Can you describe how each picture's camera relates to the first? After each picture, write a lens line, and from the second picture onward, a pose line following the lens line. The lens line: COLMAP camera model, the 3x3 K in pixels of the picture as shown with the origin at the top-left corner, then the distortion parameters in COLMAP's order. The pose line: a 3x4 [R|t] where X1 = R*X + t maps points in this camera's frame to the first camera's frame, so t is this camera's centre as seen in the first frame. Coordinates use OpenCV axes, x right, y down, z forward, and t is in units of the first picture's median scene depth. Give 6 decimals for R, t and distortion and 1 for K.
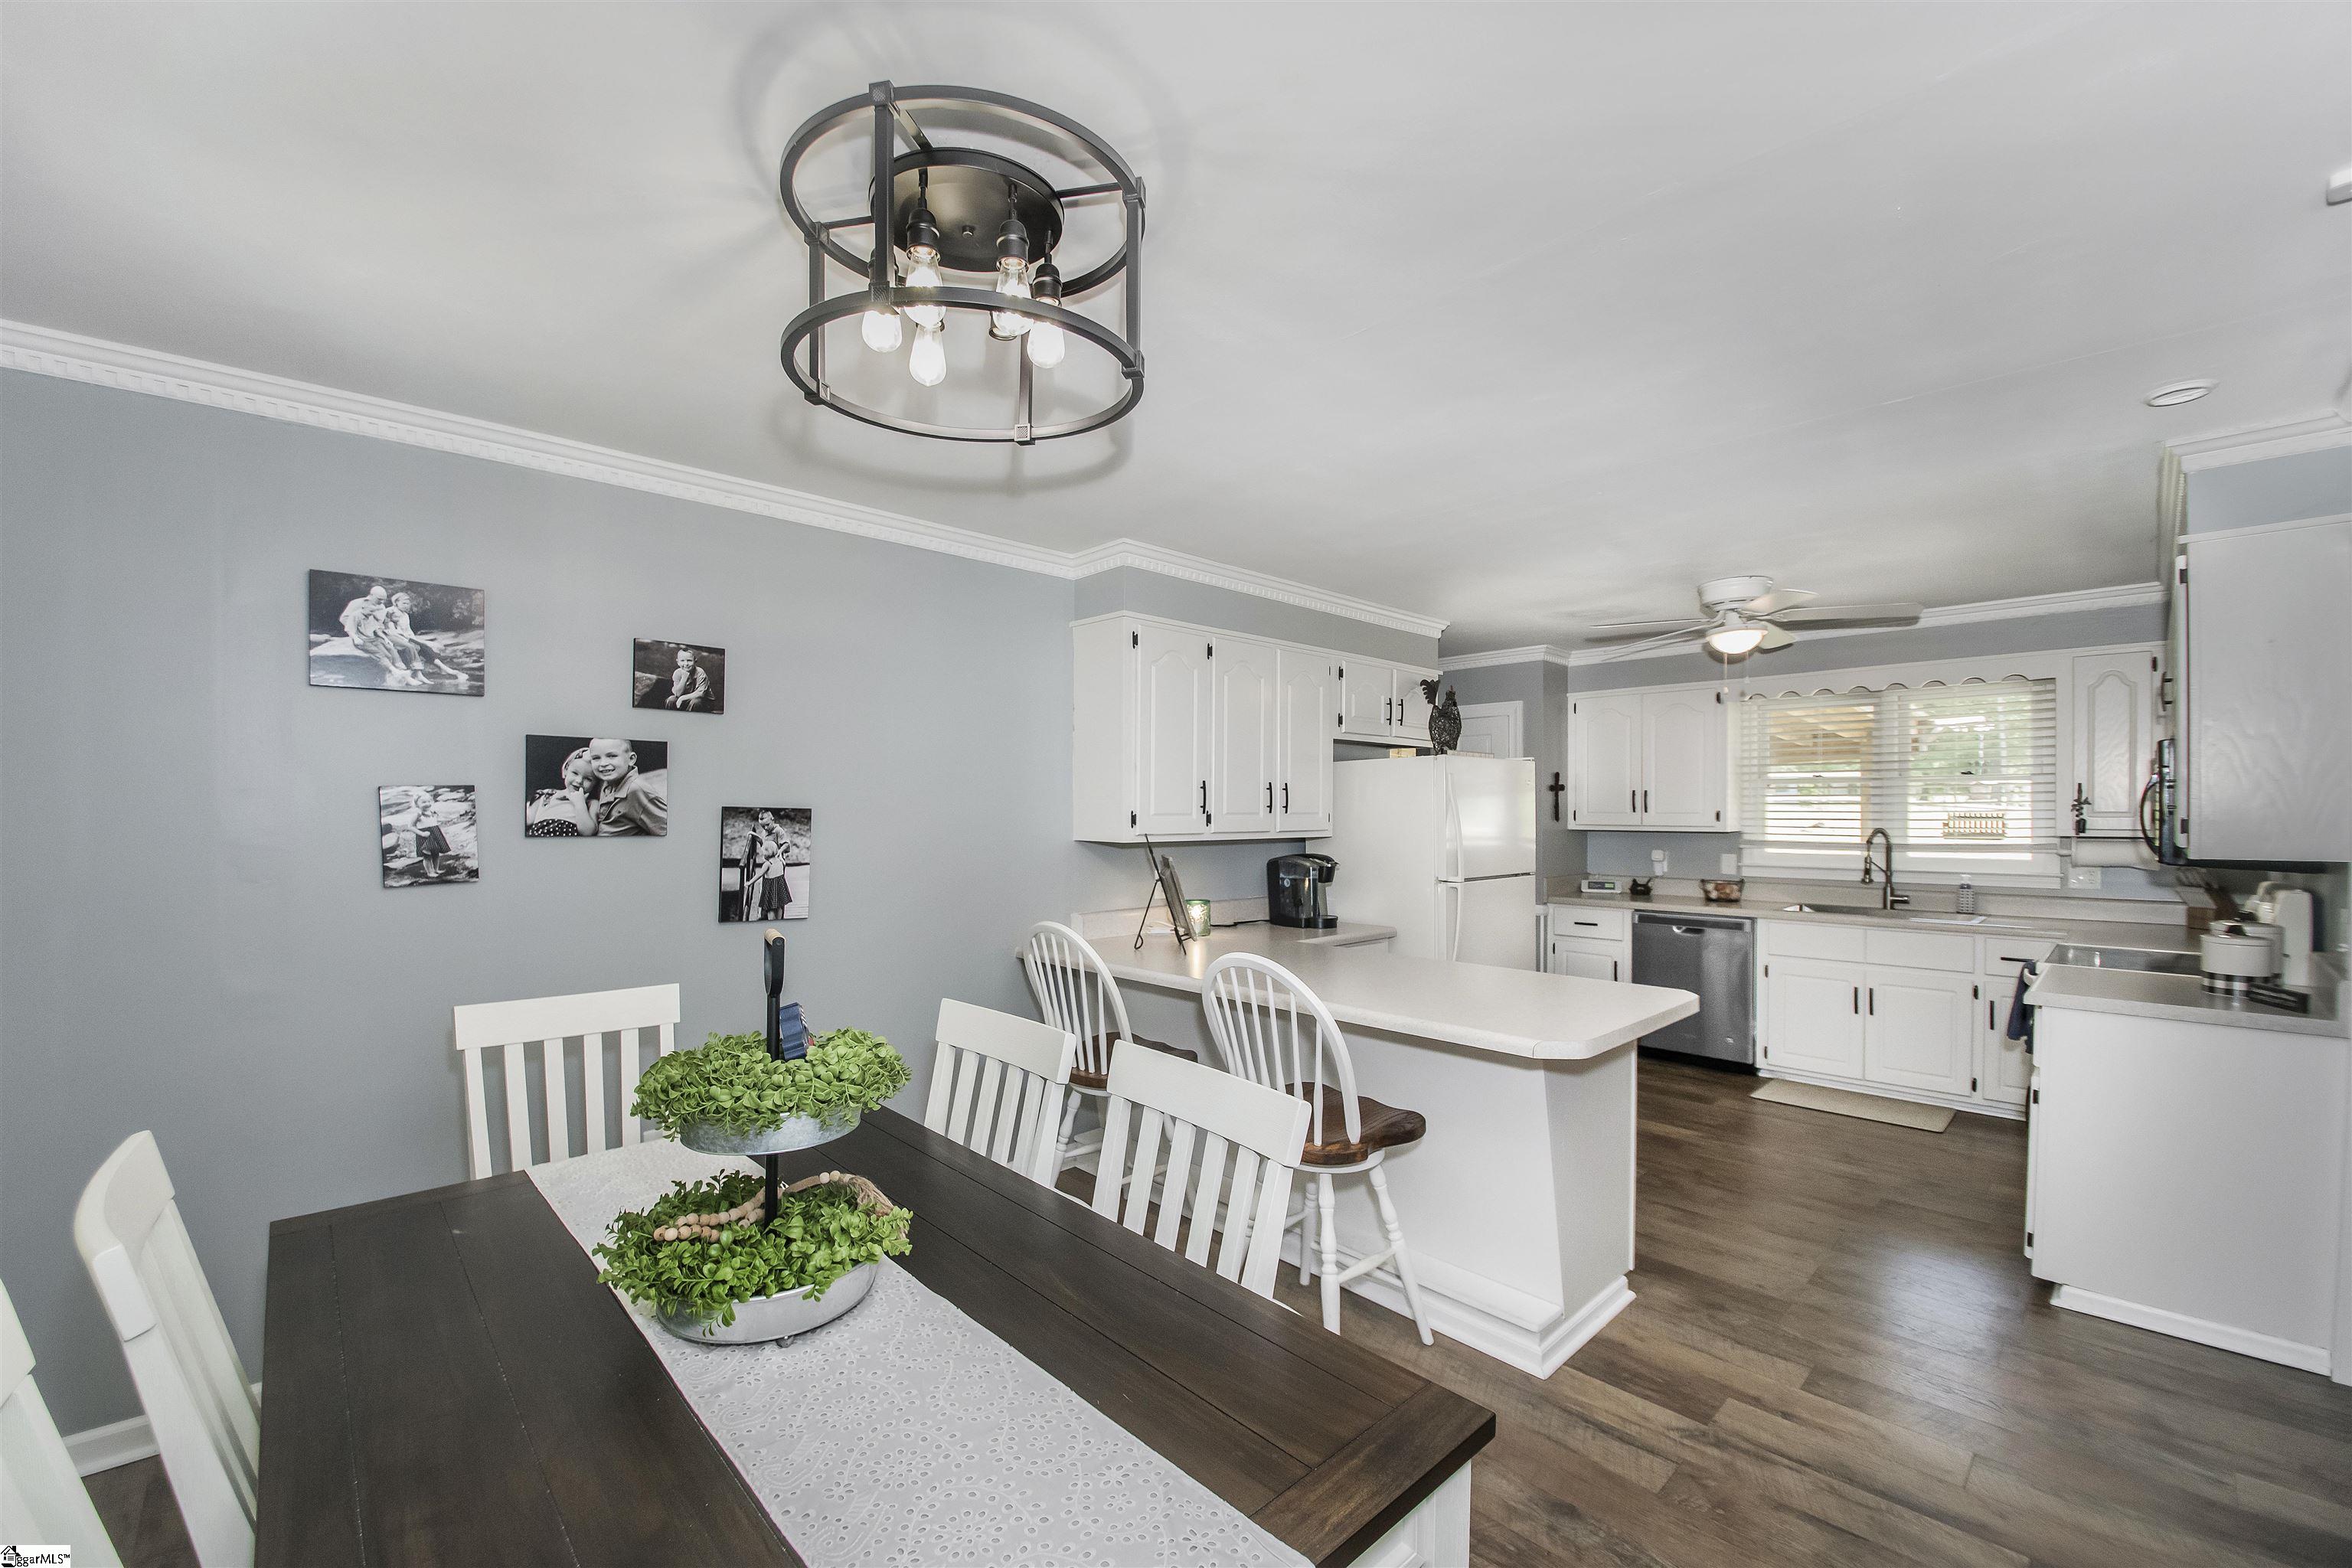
lens RADIAL K [[937.8, 0, 1162.9], [0, 937.8, 809.5], [0, 0, 1]] dist [-0.000920, -0.000097]
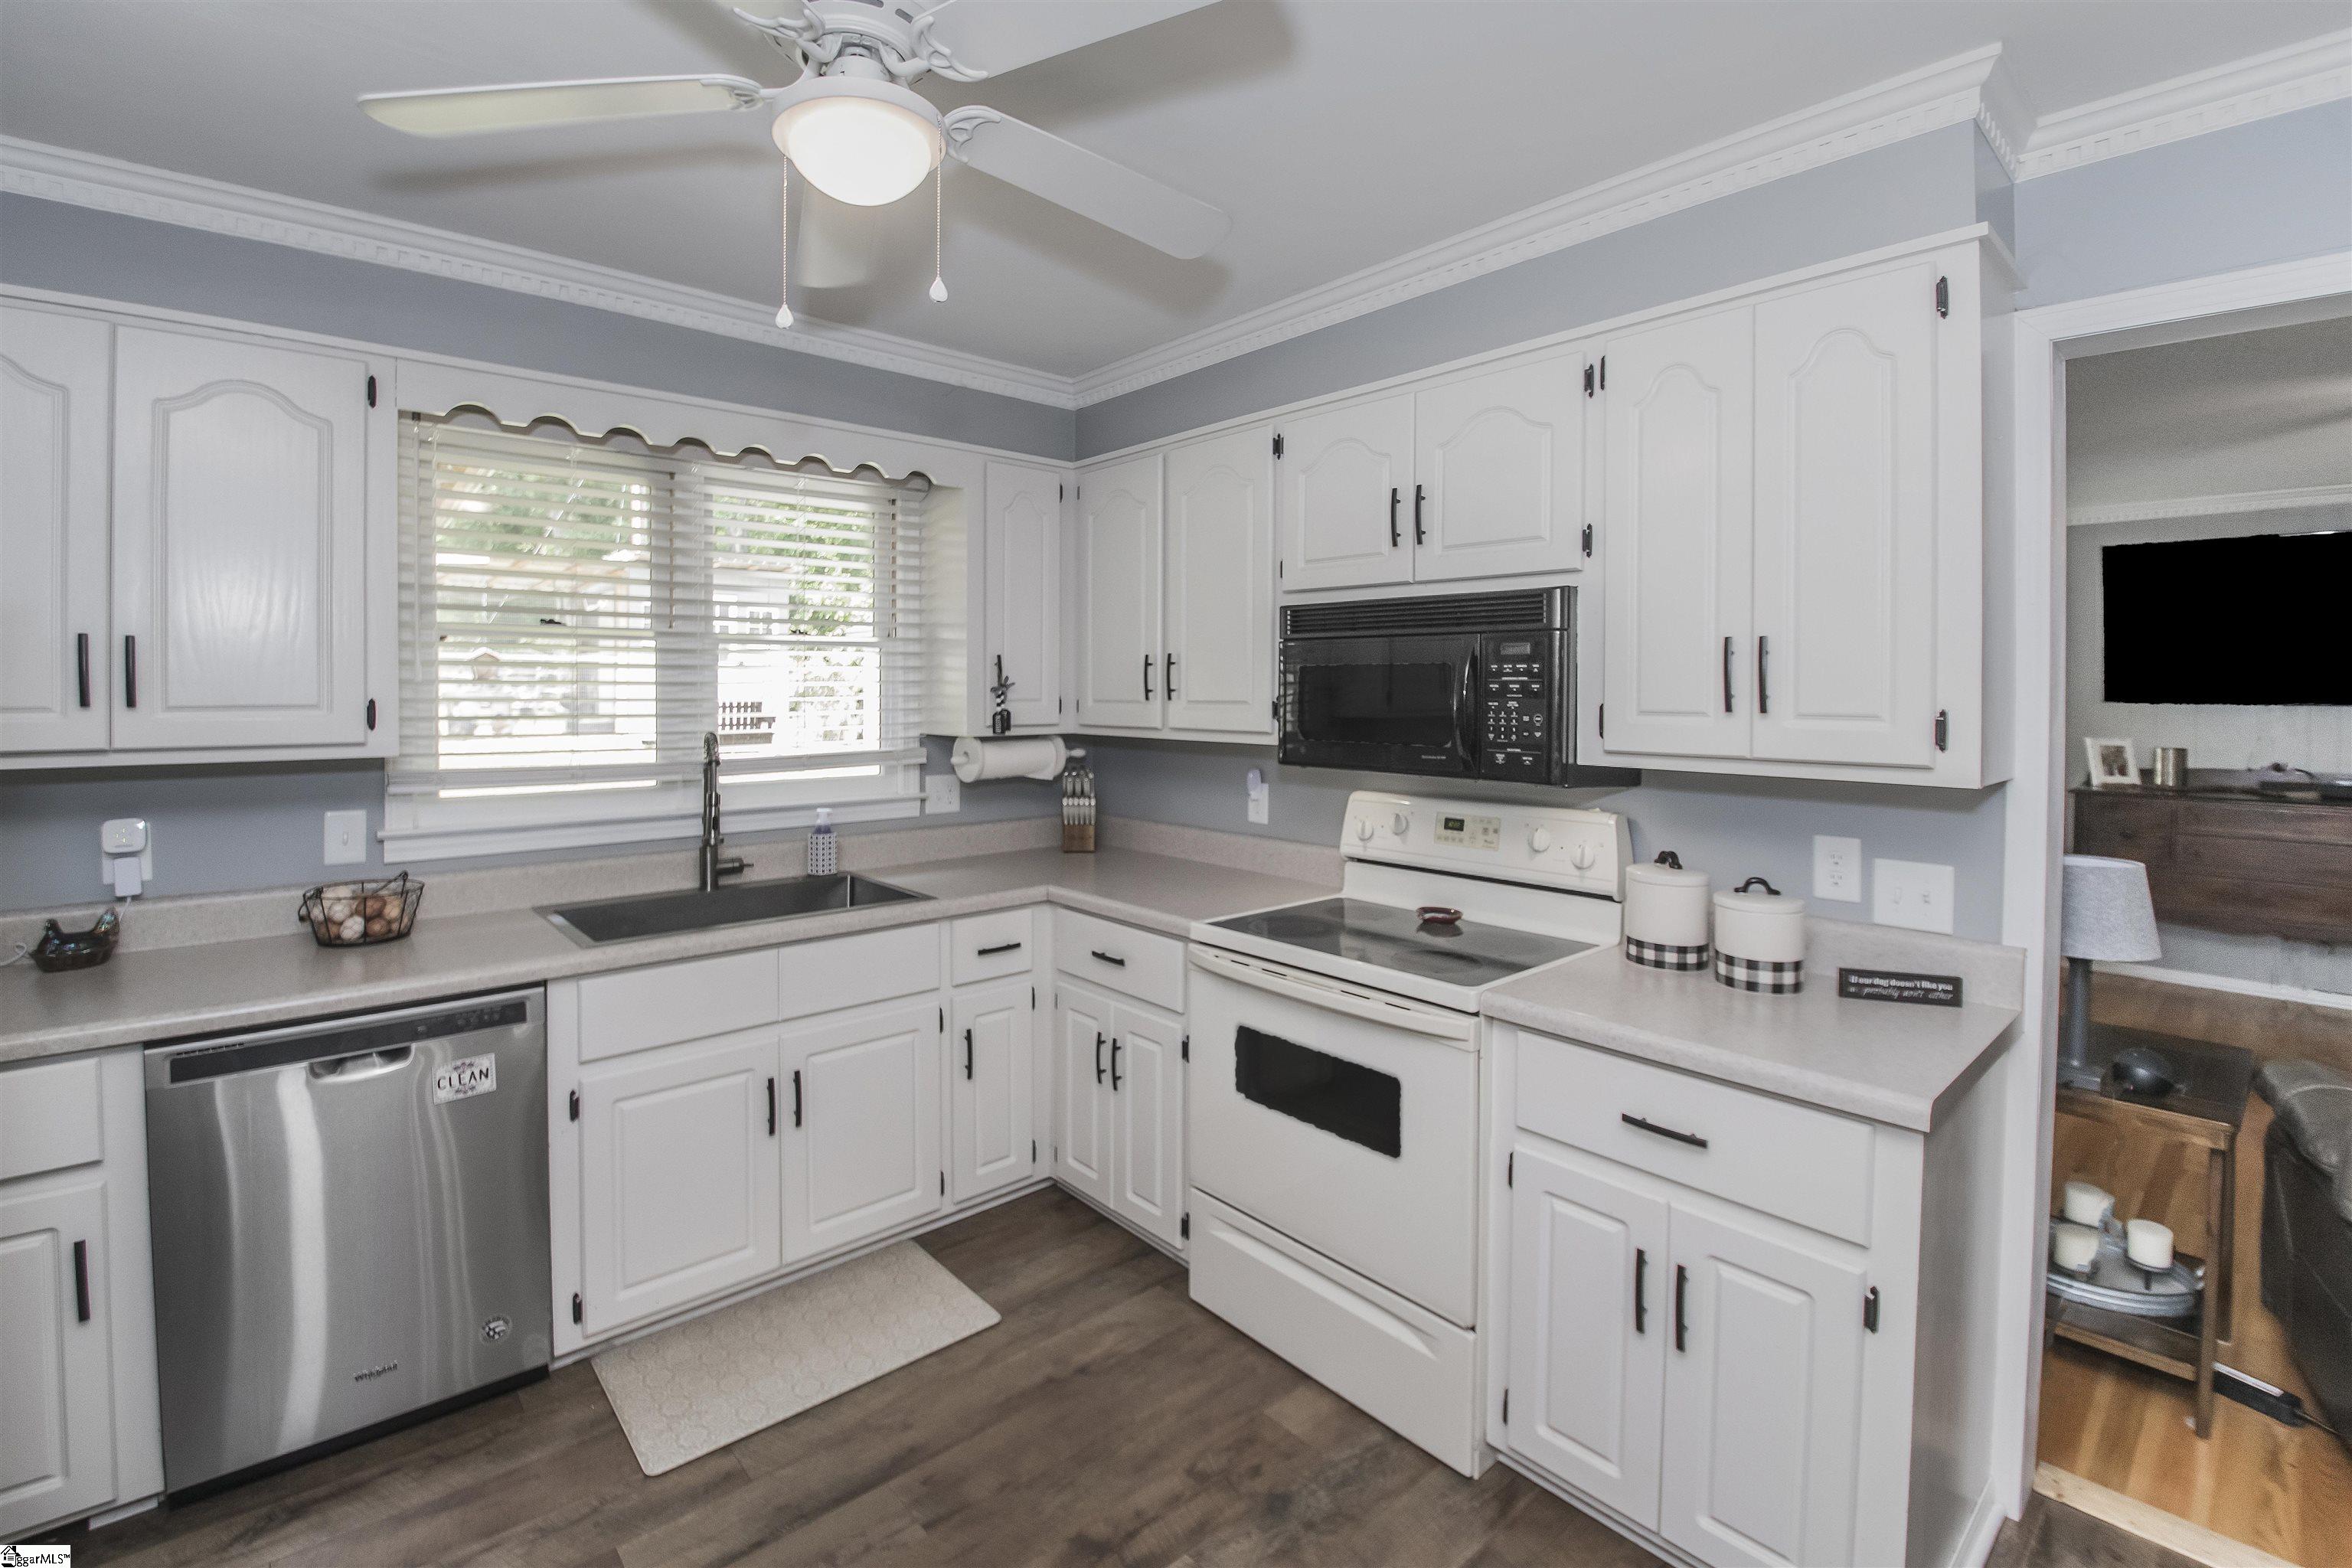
lens RADIAL K [[1033.4, 0, 1128.1], [0, 1033.4, 705.9], [0, 0, 1]] dist [-0.000662, -0.014735]
pose [[0.053782, -0.015772, 0.998428, 0.223832], [-0.001881, 0.999872, 0.015896, -0.003529], [-0.998551, -0.002733, 0.053745, 0.738947]]
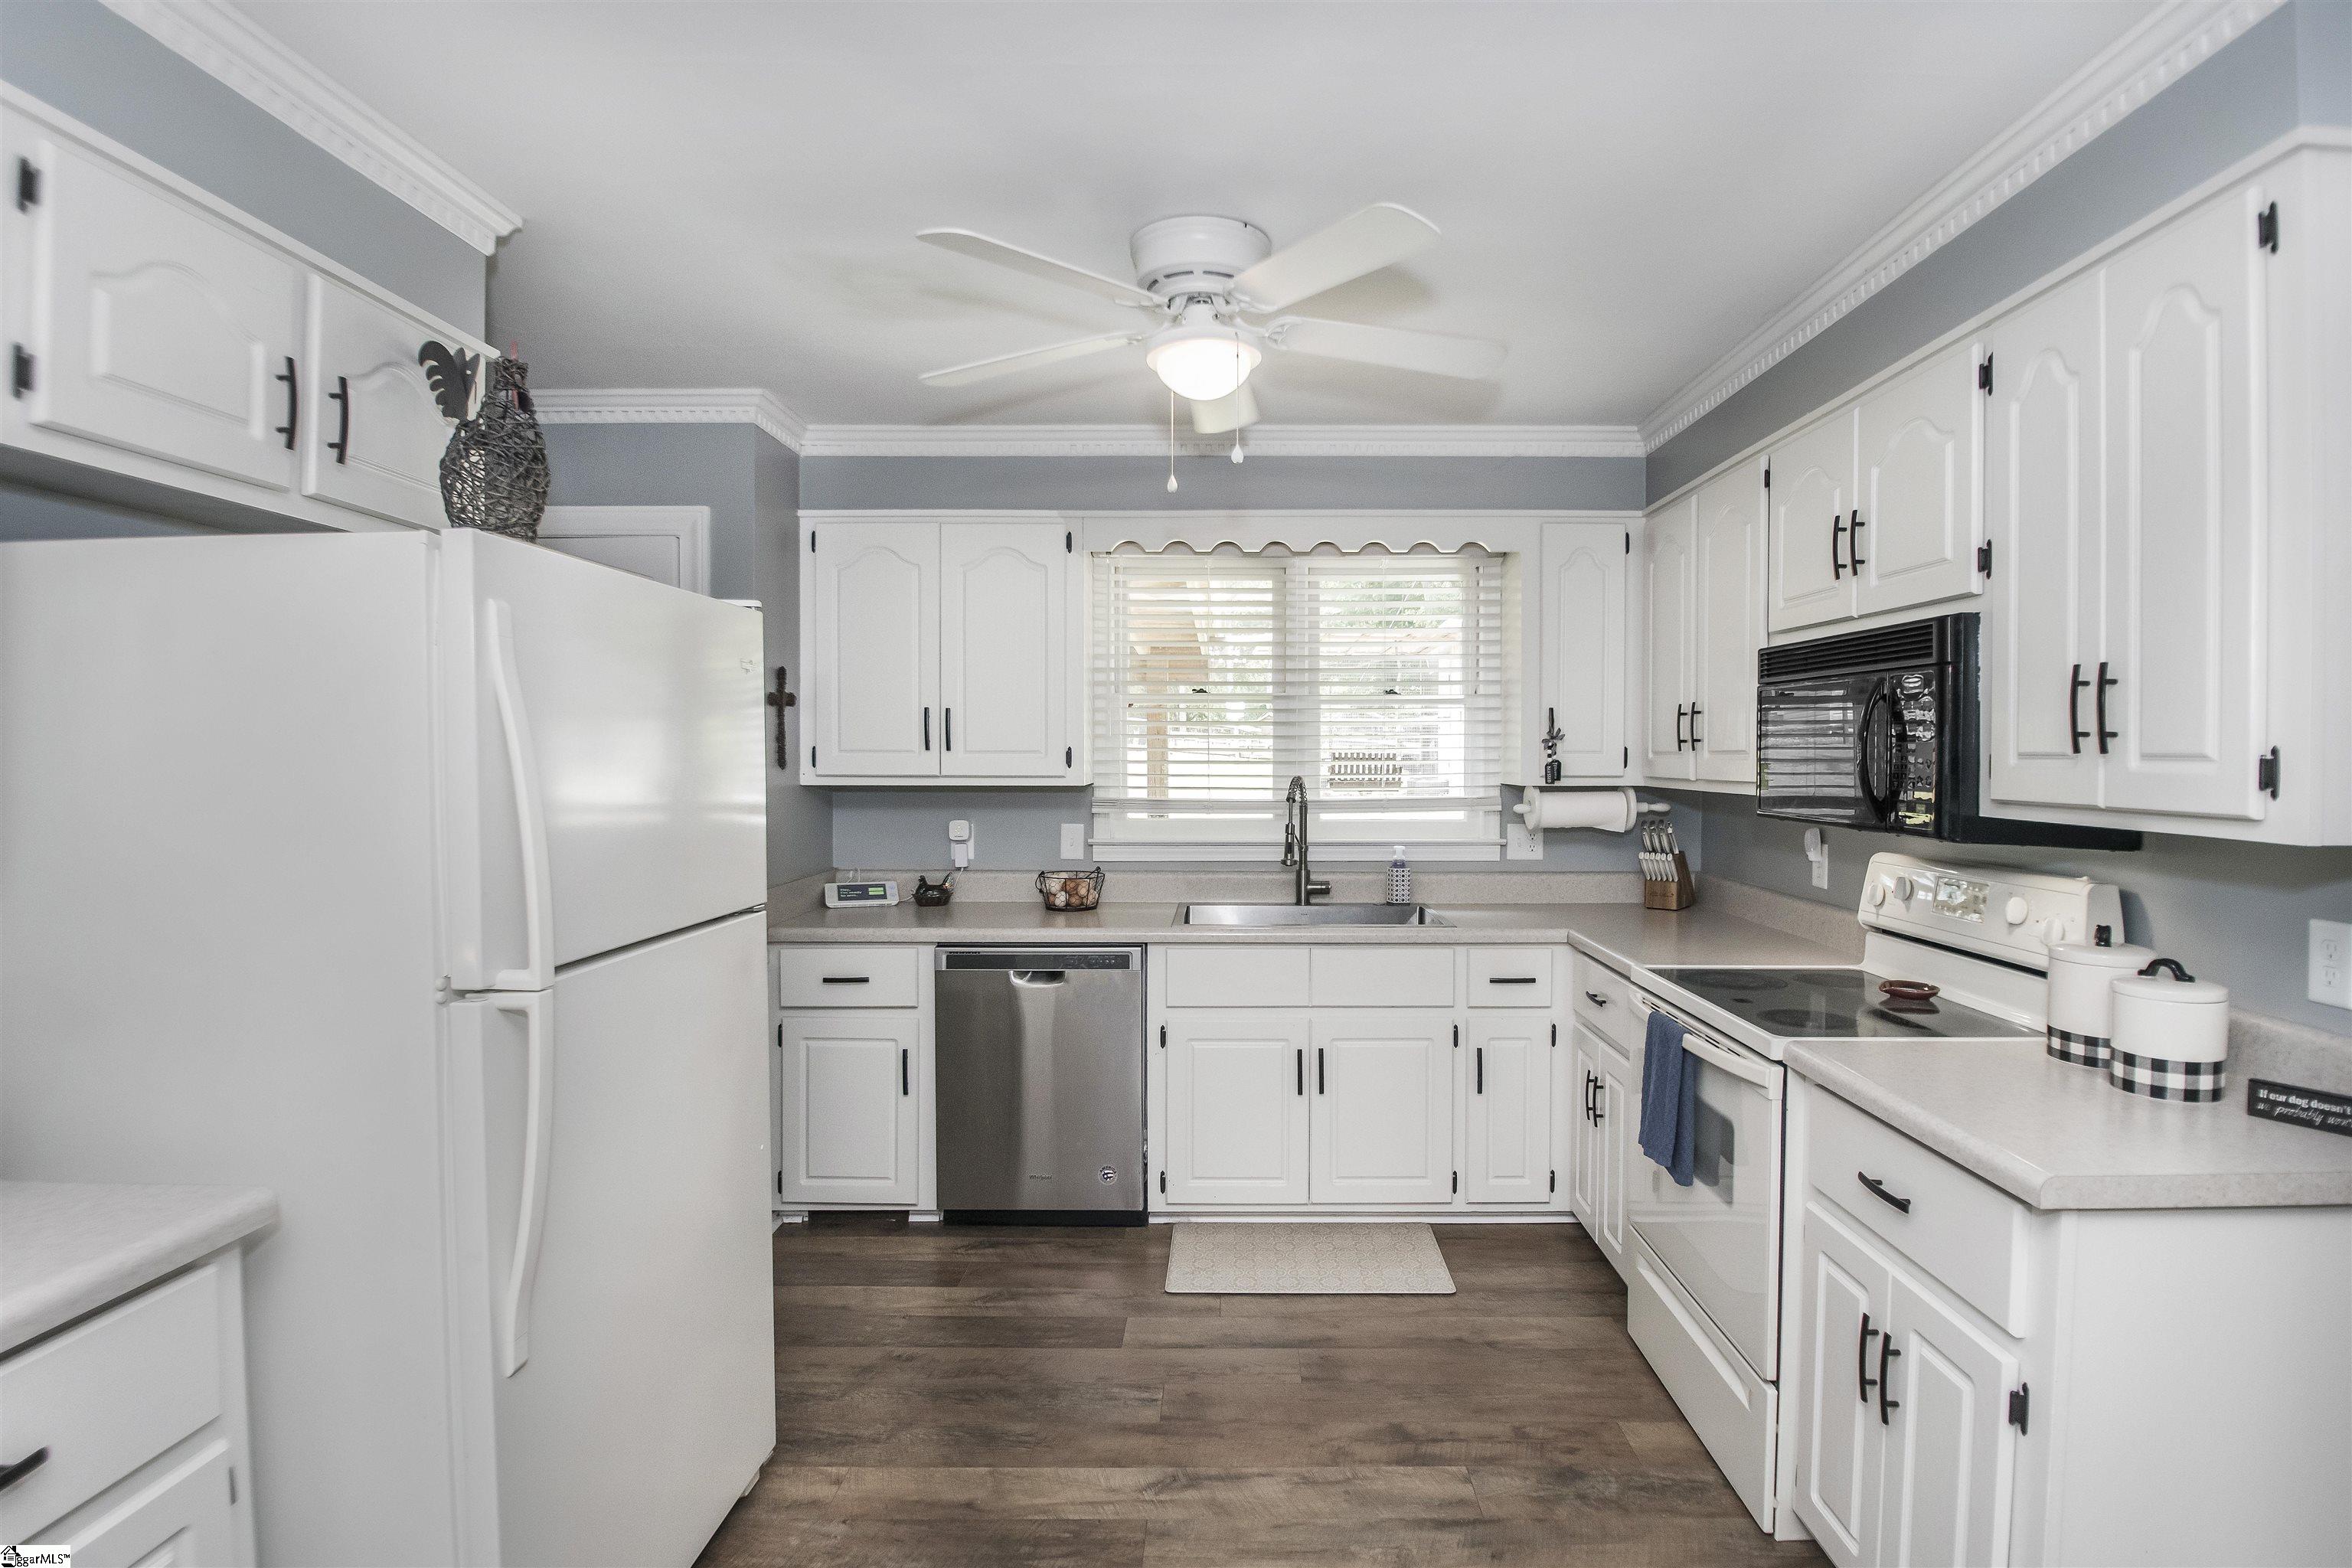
lens RADIAL K [[1166.6, 0, 1212.7], [0, 1166.6, 779.8], [0, 0, 1]] dist [-0.024260, -0.000543]
pose [[0.696992, -0.014519, 0.716932, 0.171561], [-0.002738, 0.999734, 0.022908, 0.004636], [-0.717074, -0.017930, 0.696766, 0.498516]]
